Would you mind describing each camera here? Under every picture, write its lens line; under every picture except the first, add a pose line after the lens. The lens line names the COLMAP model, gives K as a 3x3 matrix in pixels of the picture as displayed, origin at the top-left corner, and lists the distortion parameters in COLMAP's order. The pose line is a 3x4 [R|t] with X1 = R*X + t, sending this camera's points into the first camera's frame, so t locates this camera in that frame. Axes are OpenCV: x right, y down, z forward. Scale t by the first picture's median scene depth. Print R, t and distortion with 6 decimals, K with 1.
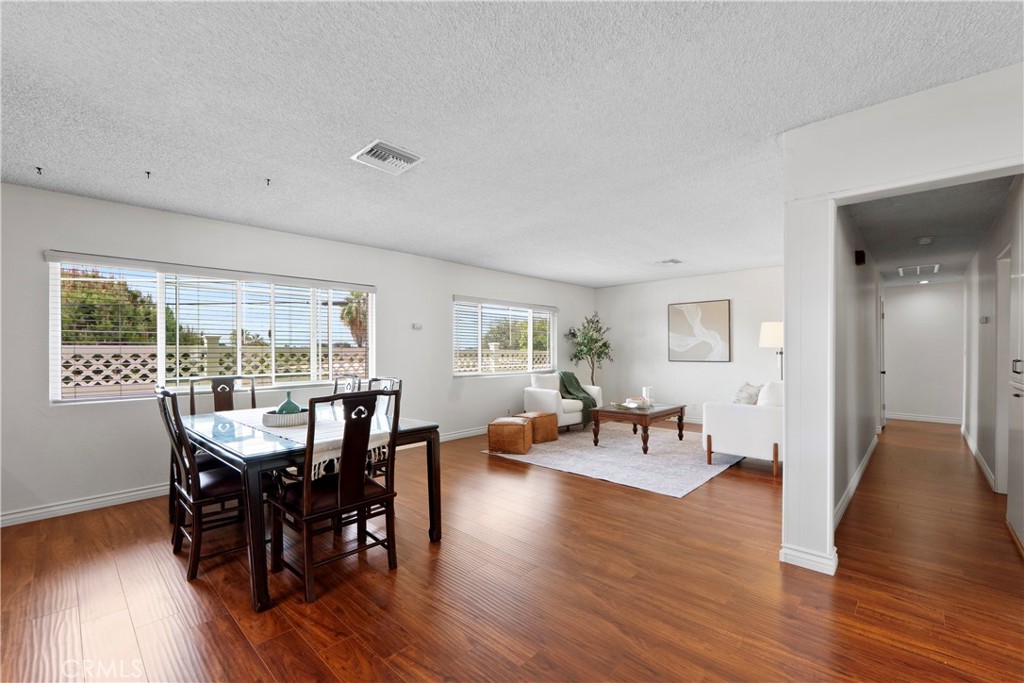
lens RADIAL K [[435.4, 0, 508.4], [0, 435.4, 350.1], [0, 0, 1]] dist [-0.000967, 0.001040]
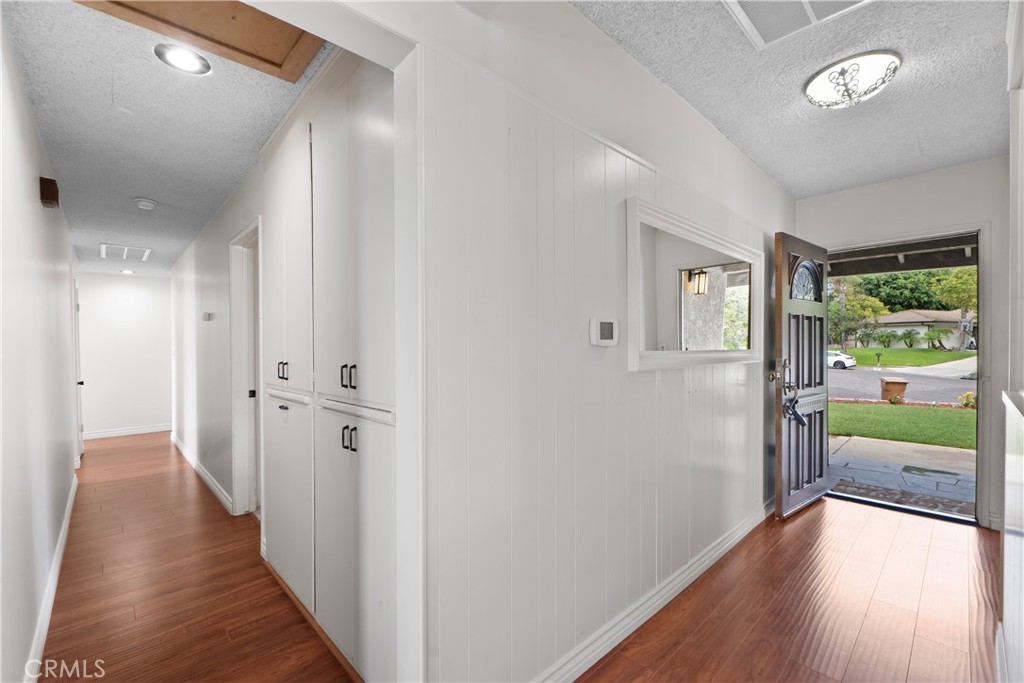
lens RADIAL K [[435.4, 0, 510.6], [0, 435.4, 345.7], [0, 0, 1]] dist [-0.000967, 0.001040]
pose [[0.063240, -0.006464, 0.997977, 0.191047], [0.019237, 0.999801, 0.005257, -0.002606], [-0.997813, 0.018866, 0.063351, 0.252851]]
